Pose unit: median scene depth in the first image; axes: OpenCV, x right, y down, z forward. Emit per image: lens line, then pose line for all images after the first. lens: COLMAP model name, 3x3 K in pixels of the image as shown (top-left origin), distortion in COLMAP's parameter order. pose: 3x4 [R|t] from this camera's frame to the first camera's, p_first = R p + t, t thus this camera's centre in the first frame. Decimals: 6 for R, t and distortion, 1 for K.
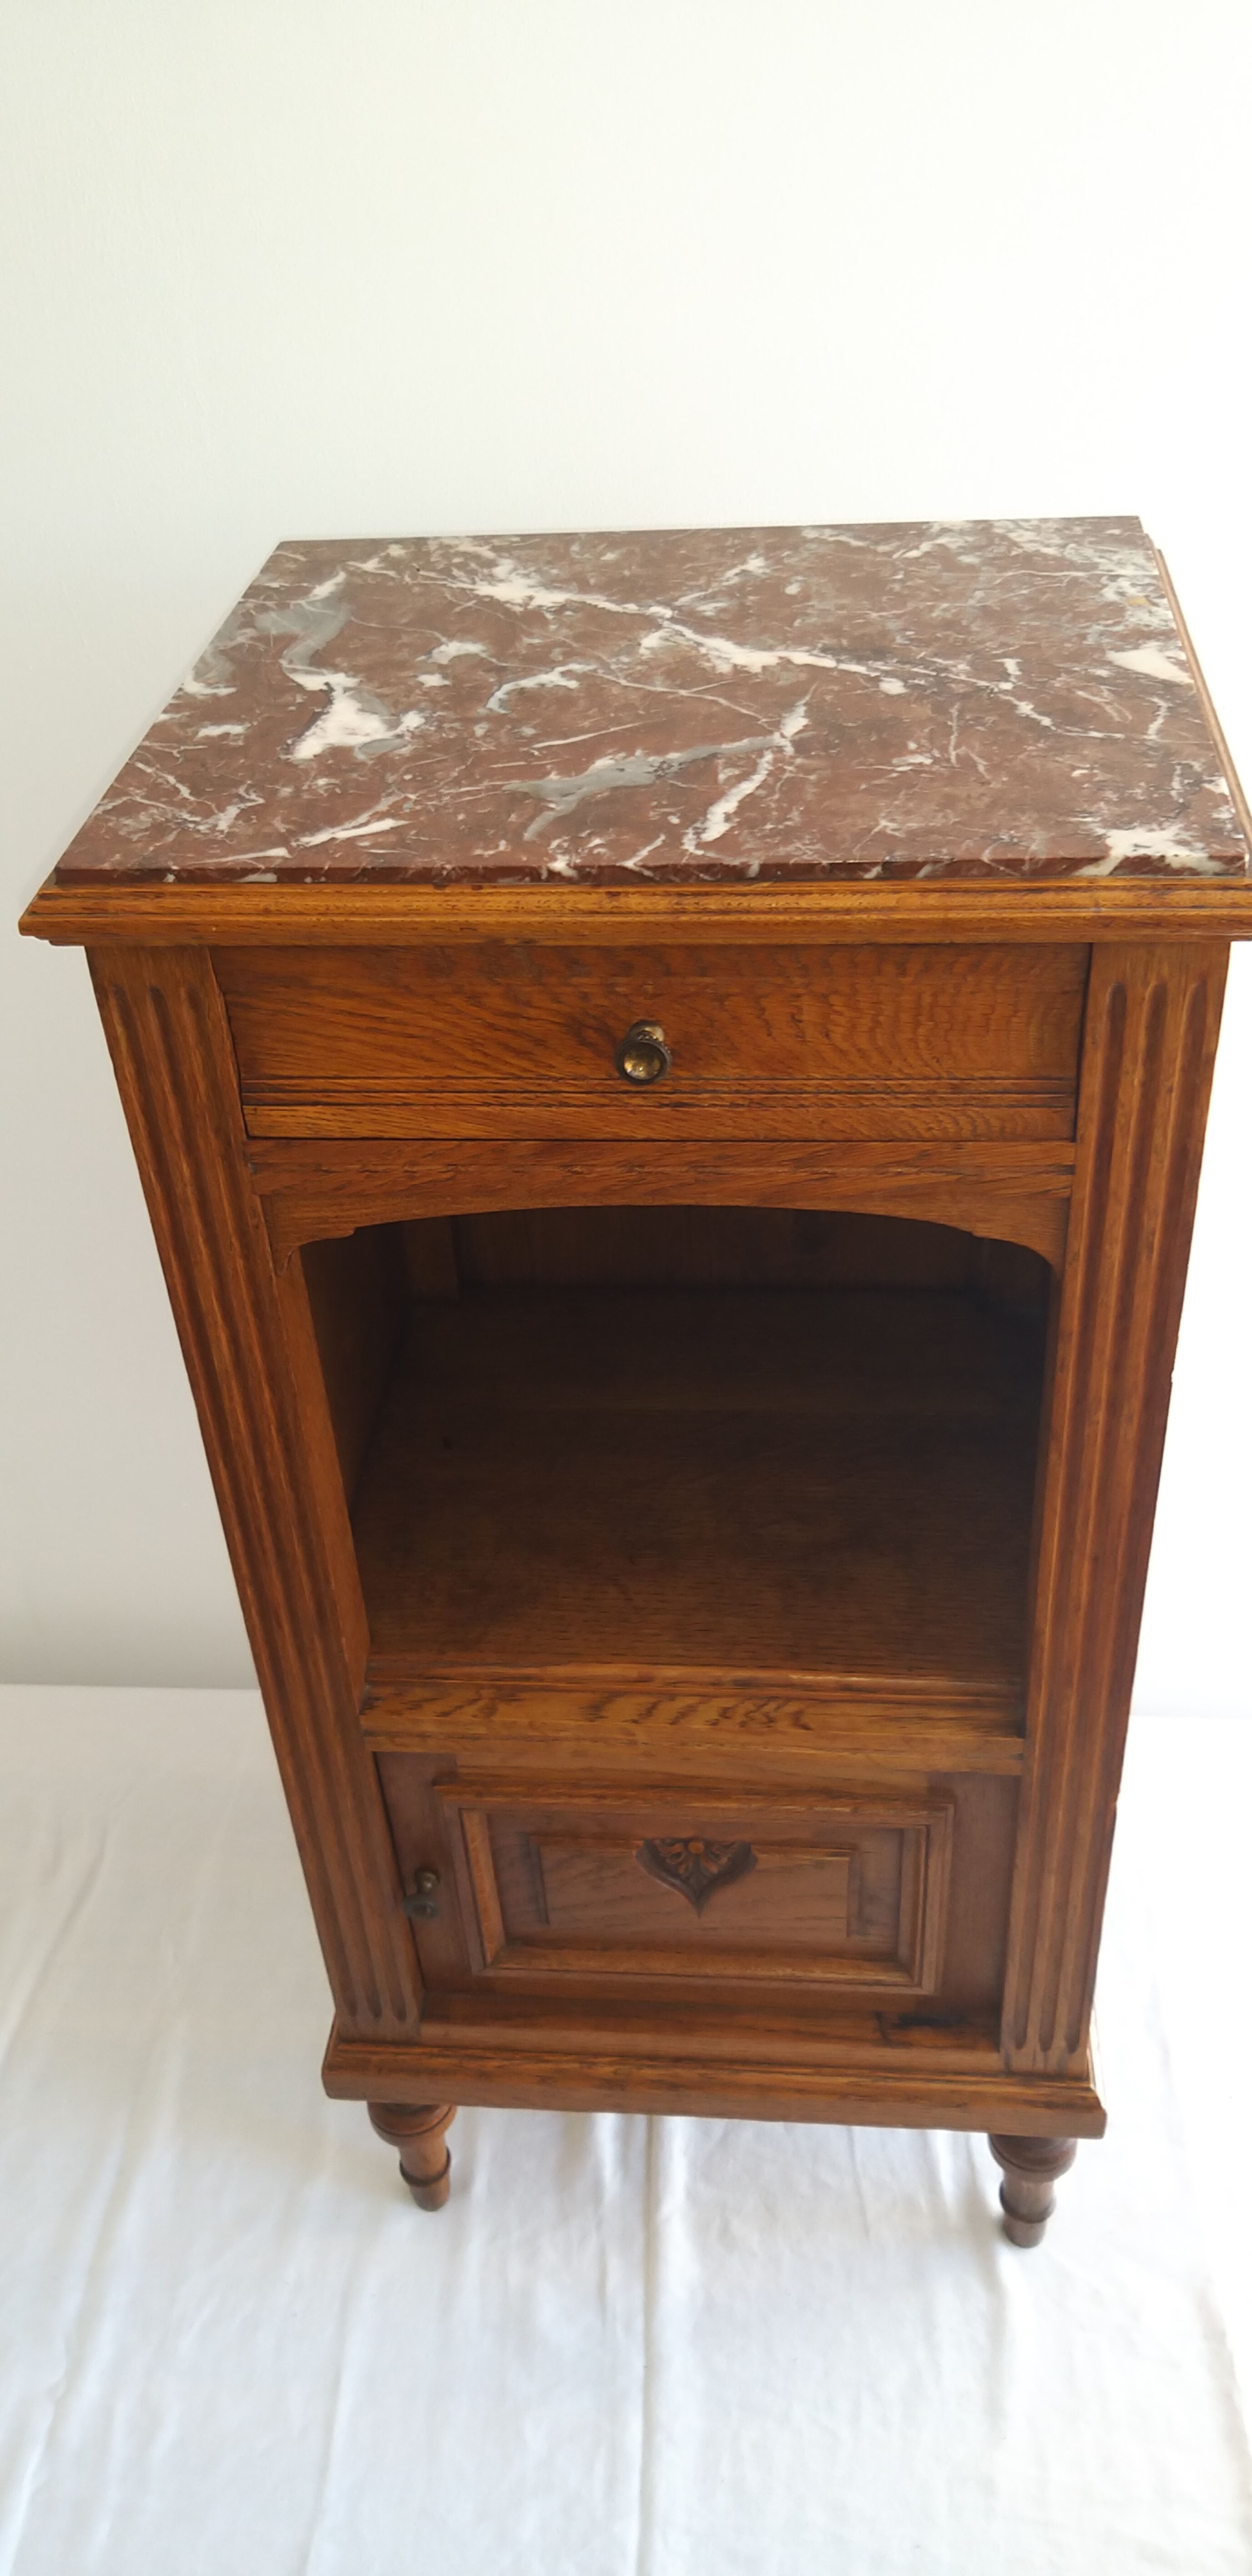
lens RADIAL K [[2061.6, 0, 626.0], [0, 2061.6, 1288.0], [0, 0, 1]] dist [0.094142, -0.179462]
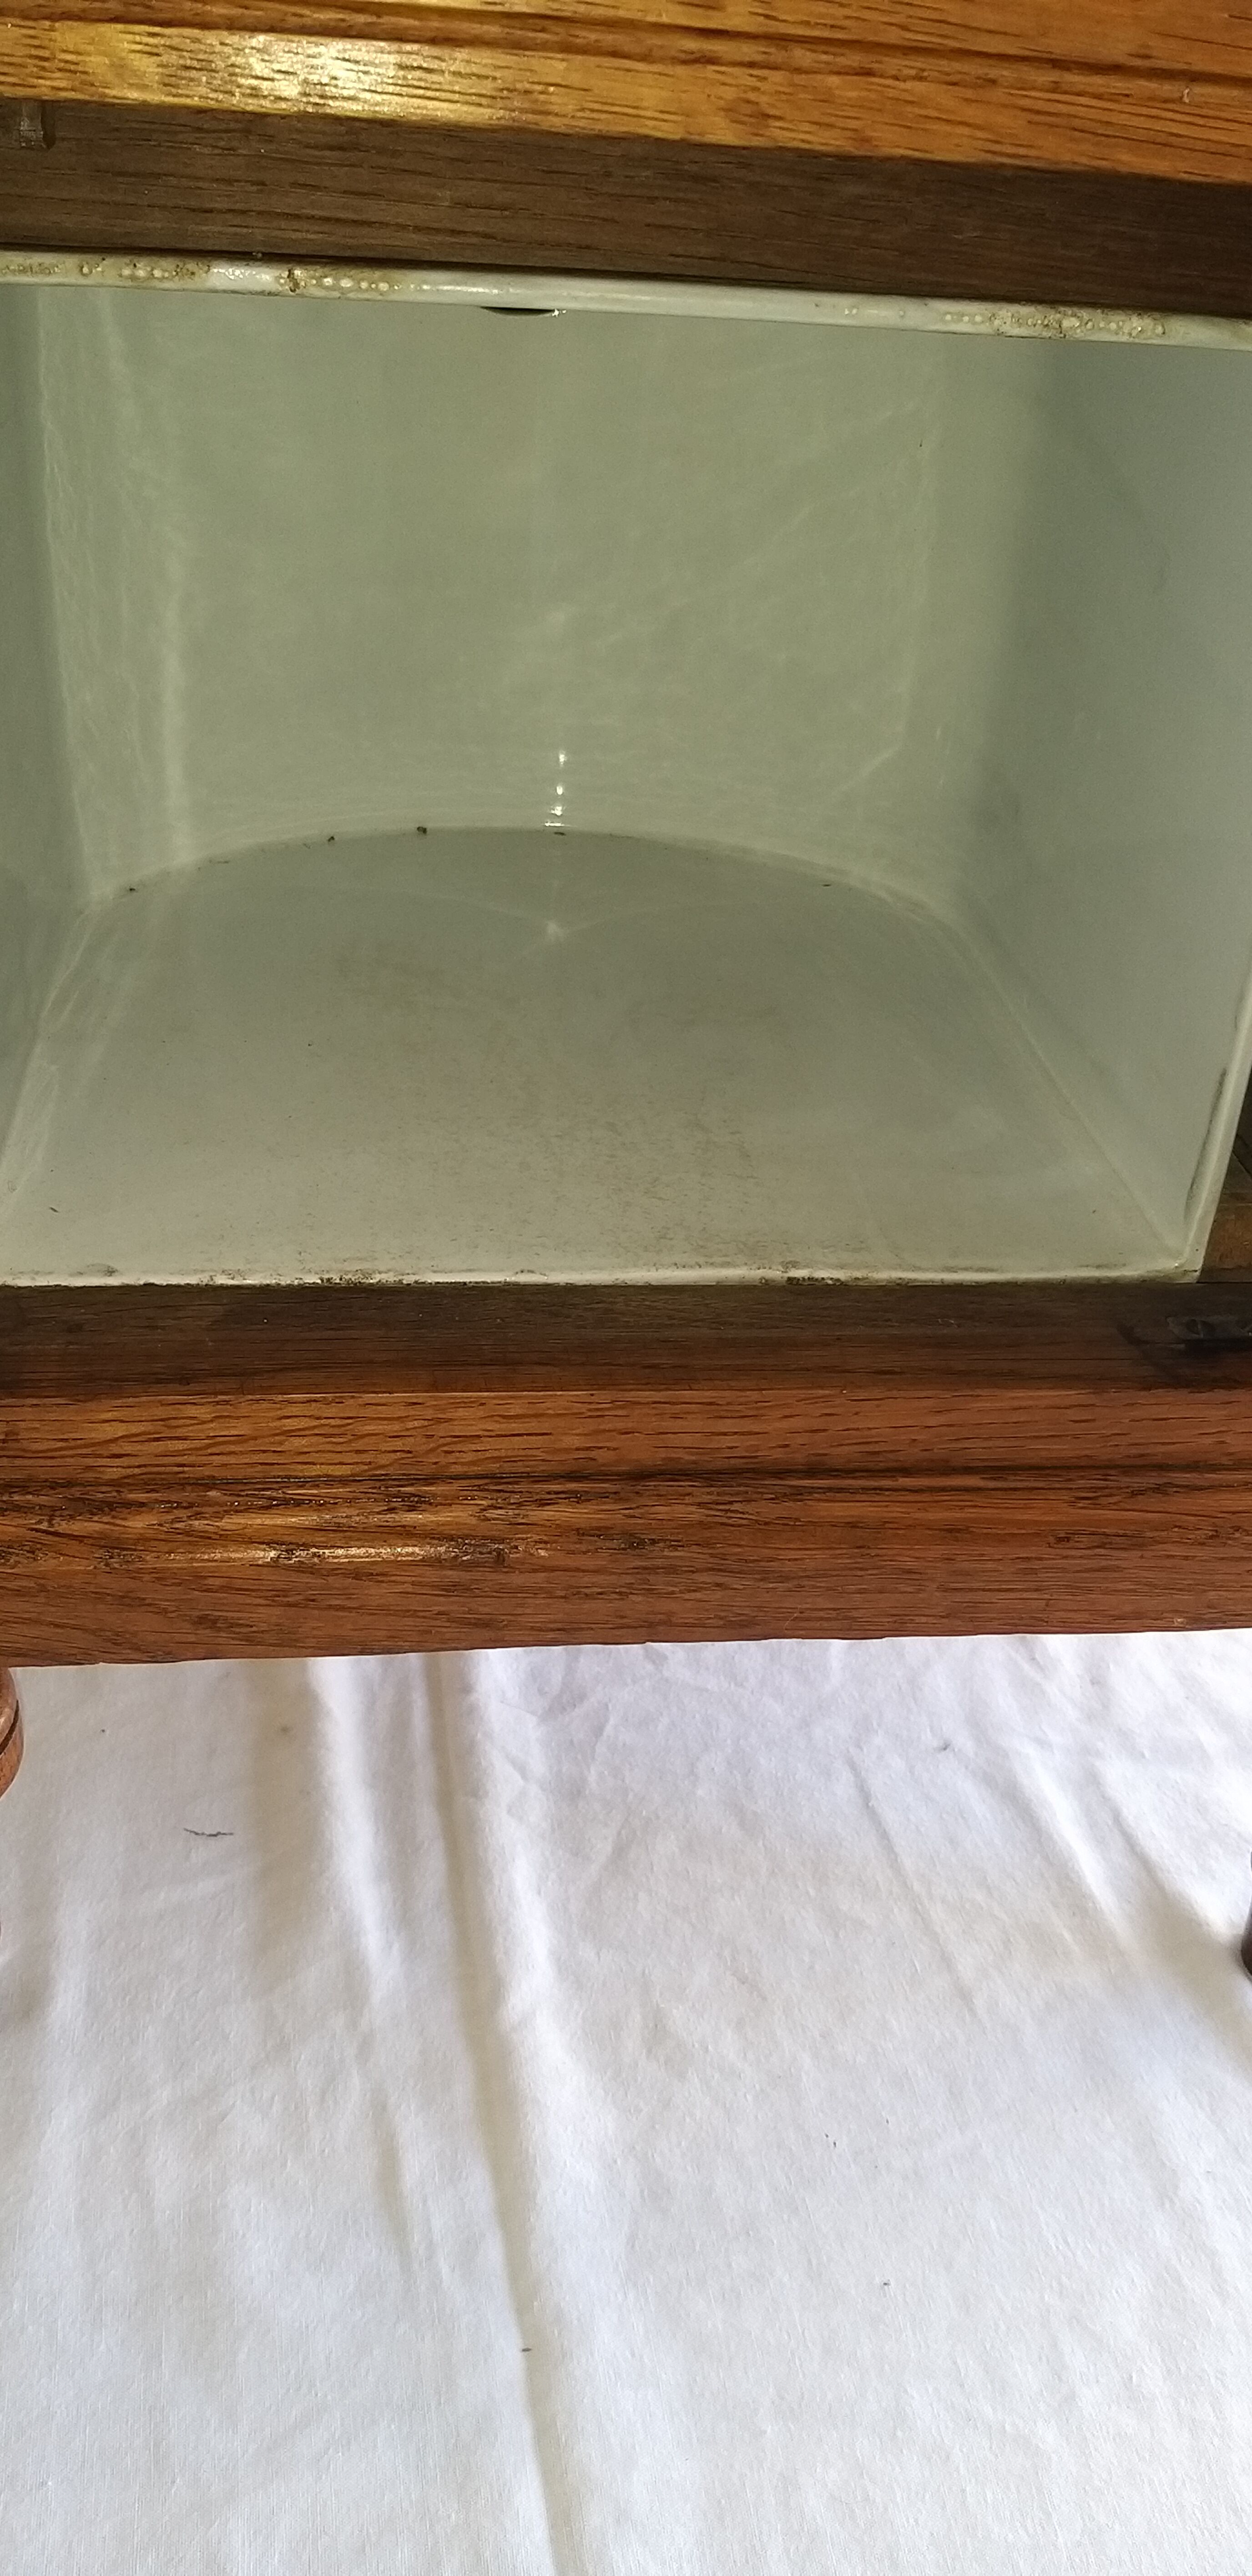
lens RADIAL K [[2061.6, 0, 626.0], [0, 2061.6, 1288.0], [0, 0, 1]] dist [0.094142, -0.179462]
pose [[0.969575, -0.003331, 0.244773, -0.072977], [0.024110, 0.996346, -0.081941, 0.373937], [-0.243606, 0.085349, 0.966112, 0.638554]]
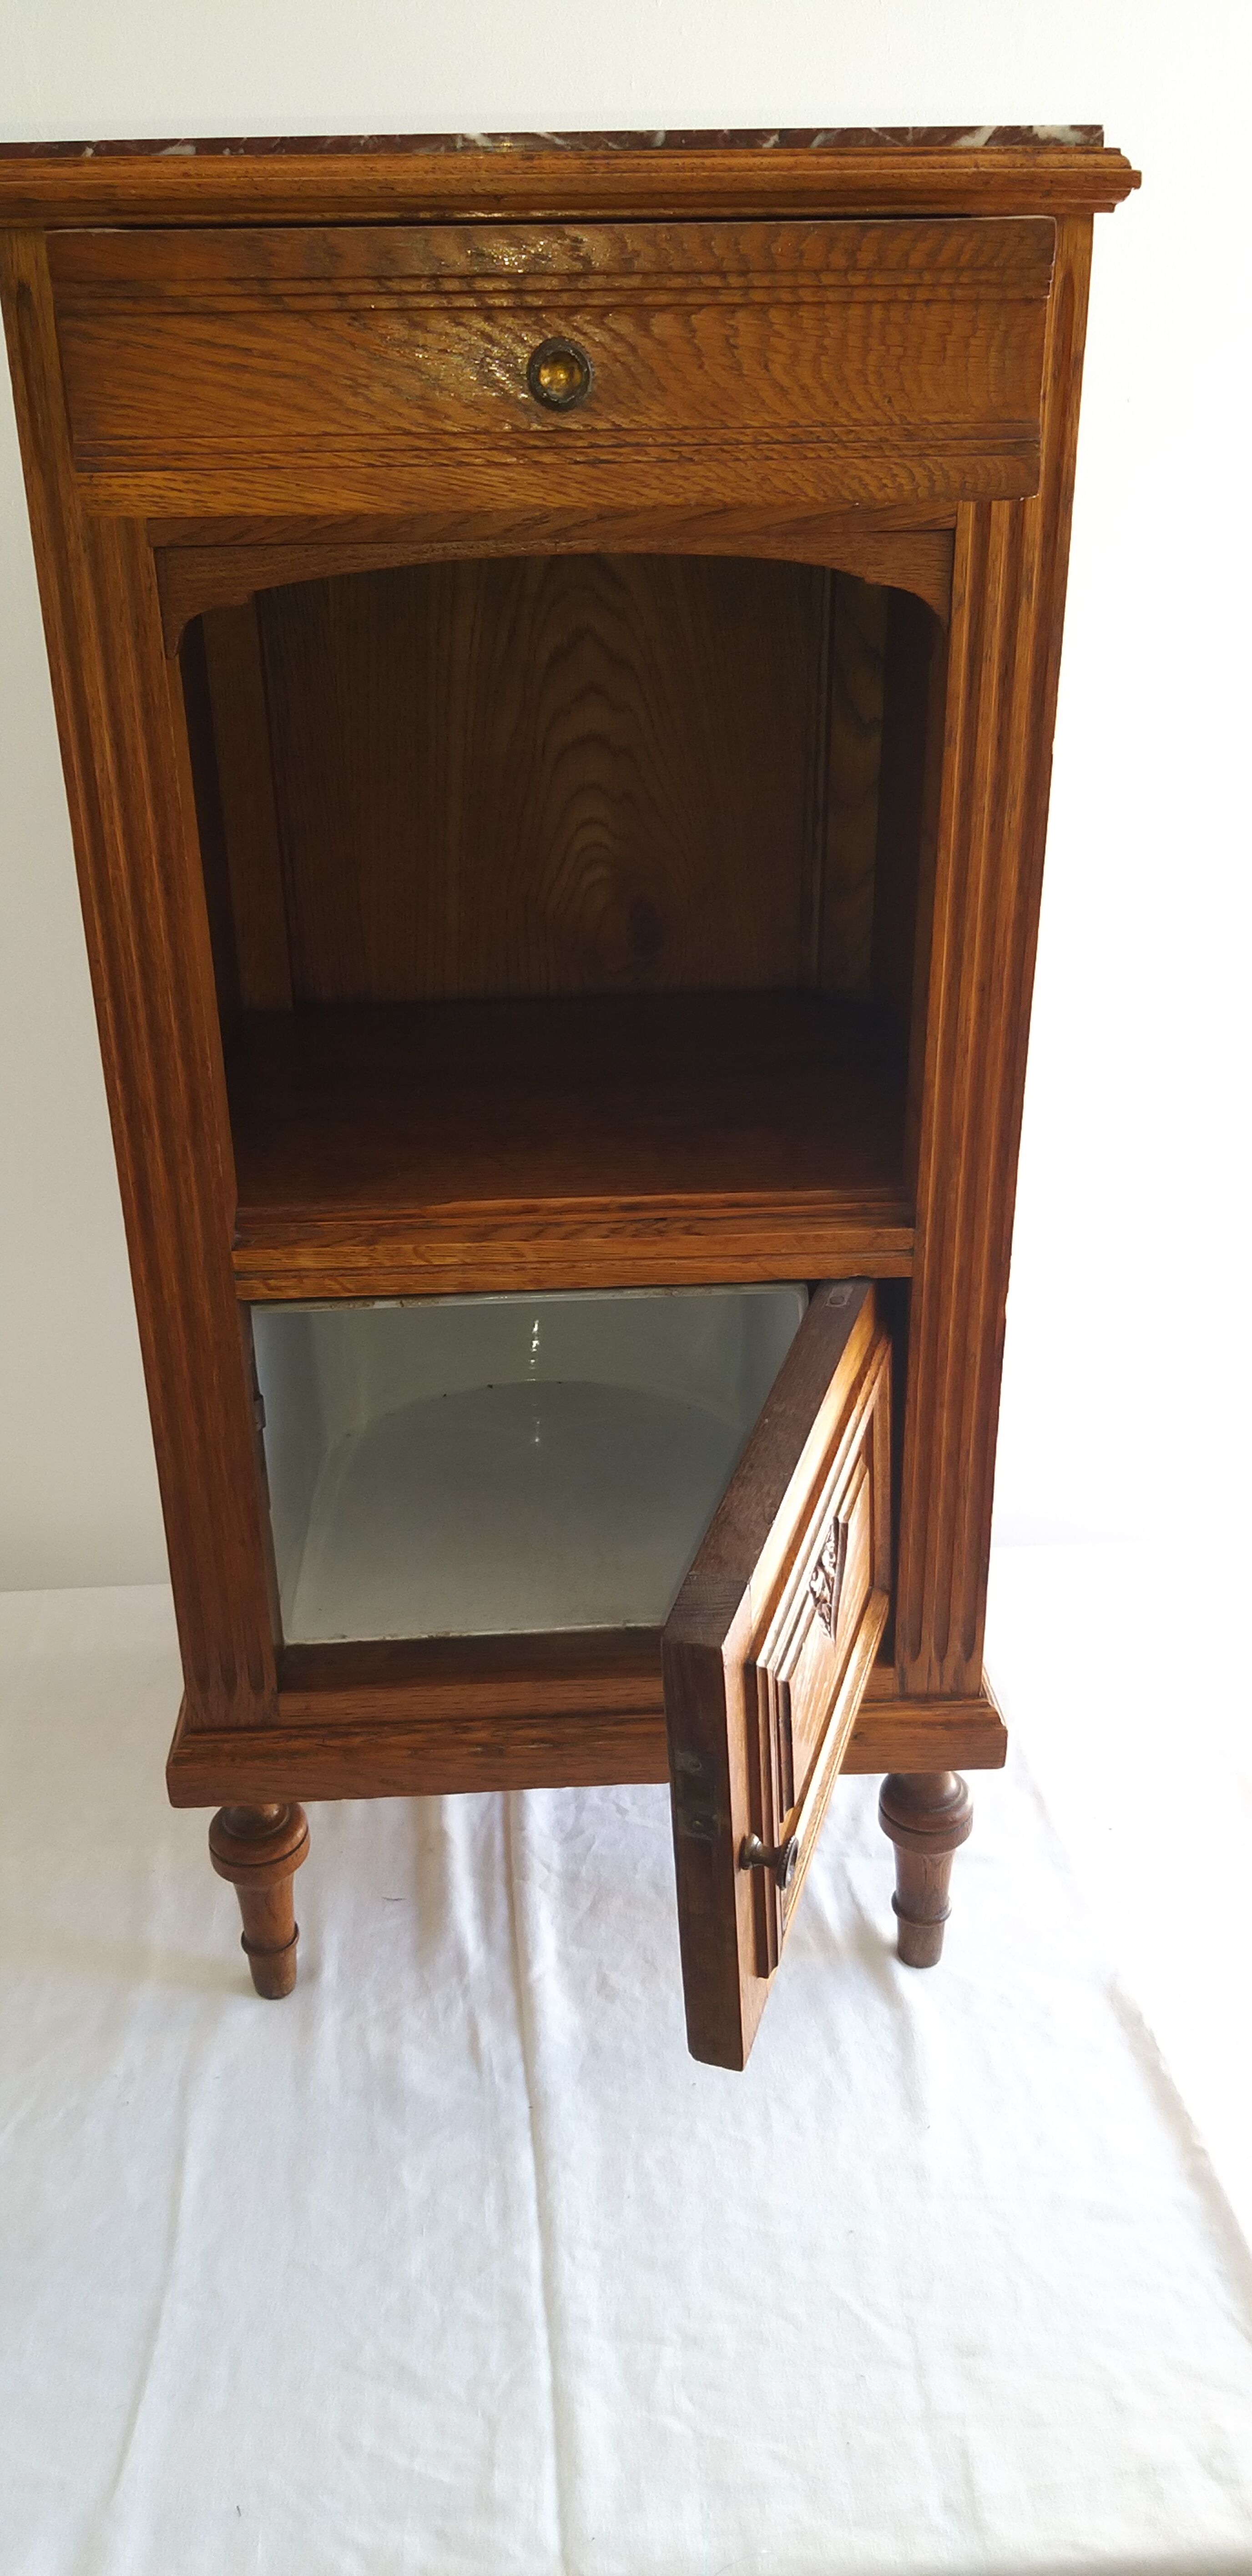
lens RADIAL K [[2061.6, 0, 626.0], [0, 2061.6, 1288.0], [0, 0, 1]] dist [0.094142, -0.179462]
pose [[0.988608, -0.022181, 0.148873, -0.081421], [0.051501, 0.979230, -0.196103, 0.372943], [-0.141431, 0.201536, 0.969216, 0.053973]]
